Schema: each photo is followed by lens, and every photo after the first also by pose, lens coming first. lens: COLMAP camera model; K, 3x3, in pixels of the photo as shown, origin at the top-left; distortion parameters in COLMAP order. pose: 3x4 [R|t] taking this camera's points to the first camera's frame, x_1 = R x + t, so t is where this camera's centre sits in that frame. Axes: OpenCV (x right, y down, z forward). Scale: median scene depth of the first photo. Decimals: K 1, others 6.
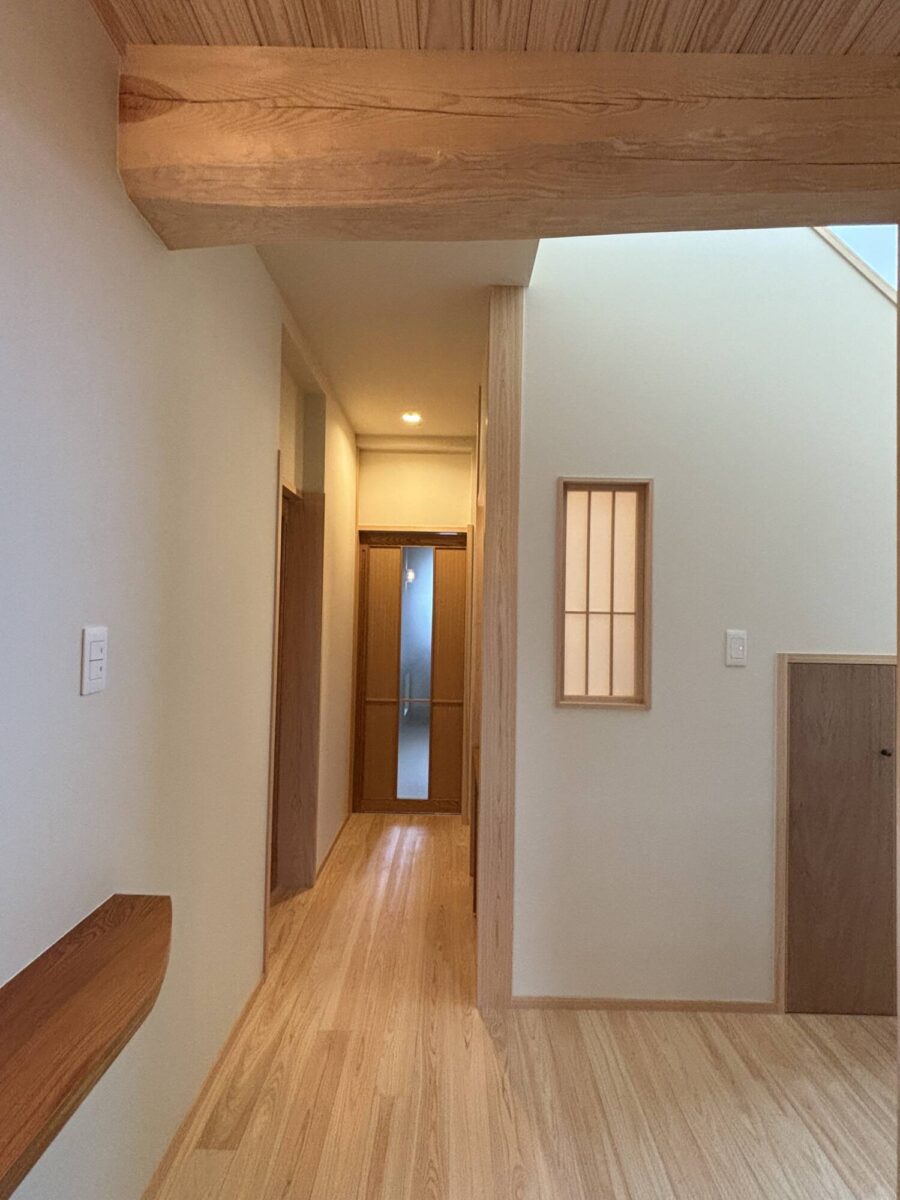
lens RADIAL K [[594.2, 0, 450.5], [0, 594.2, 599.5], [0, 0, 1]] dist [-0.000078, 0.000004]
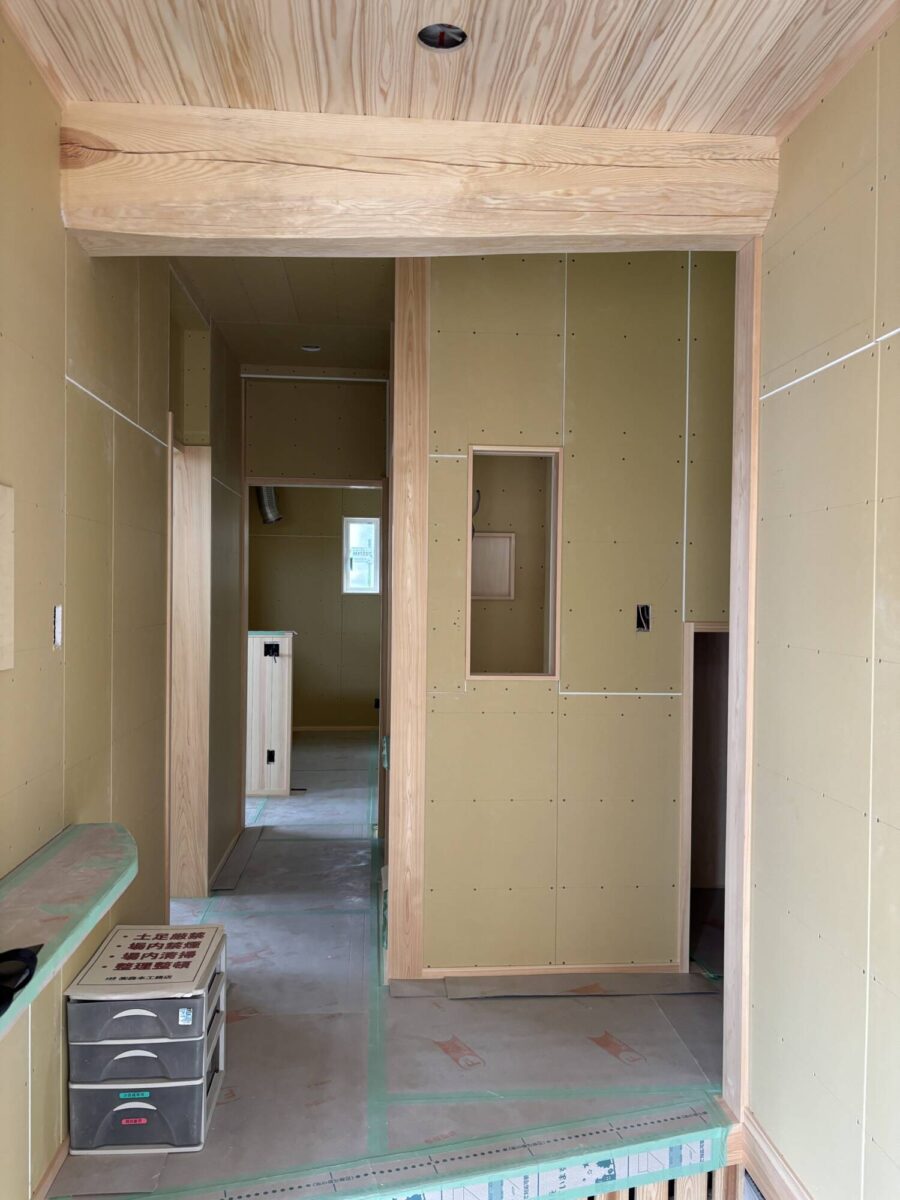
lens RADIAL K [[904.4, 0, 449.3], [0, 904.4, 602.1], [0, 0, 1]] dist [0.003271, 0.000476]
pose [[0.996044, -0.011166, 0.088158, 0.034807], [0.007676, 0.999177, 0.039834, -0.018197], [-0.088531, -0.039000, 0.995310, -0.869191]]
